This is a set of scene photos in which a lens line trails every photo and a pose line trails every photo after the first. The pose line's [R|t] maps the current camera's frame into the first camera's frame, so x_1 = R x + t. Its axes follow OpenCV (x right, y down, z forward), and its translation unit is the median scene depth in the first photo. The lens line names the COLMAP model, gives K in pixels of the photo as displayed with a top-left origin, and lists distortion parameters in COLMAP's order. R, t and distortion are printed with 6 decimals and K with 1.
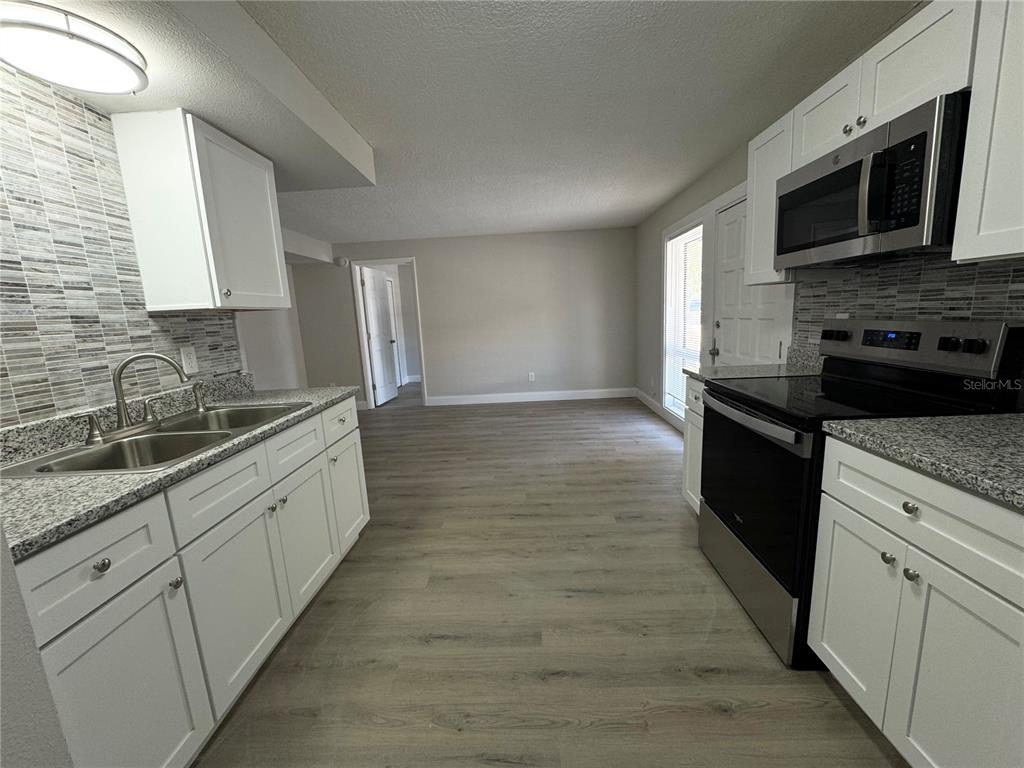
lens RADIAL K [[409.4, 0, 515.4], [0, 409.4, 383.0], [0, 0, 1]] dist [-0.003562, 0.000734]
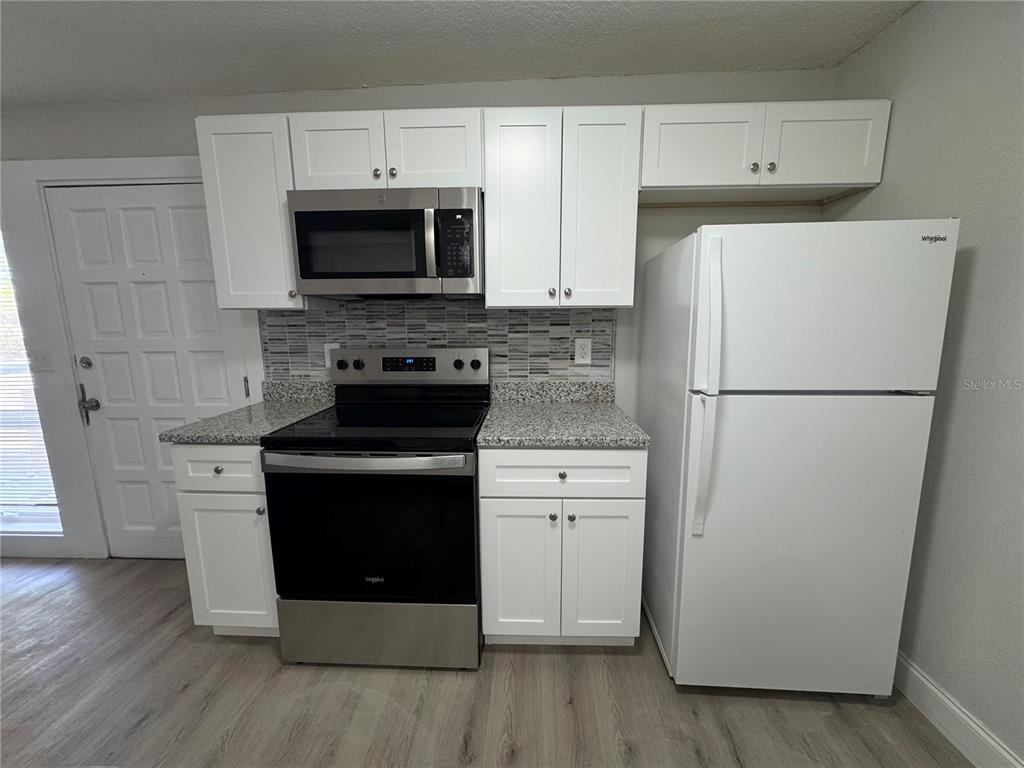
lens RADIAL K [[409.4, 0, 513.1], [0, 409.4, 383.4], [0, 0, 1]] dist [-0.003562, 0.000734]
pose [[0.020453, -0.110593, 0.993655, -0.248319], [0.176928, 0.978578, 0.105273, -0.108799], [-0.984011, 0.173652, 0.039581, 0.576546]]
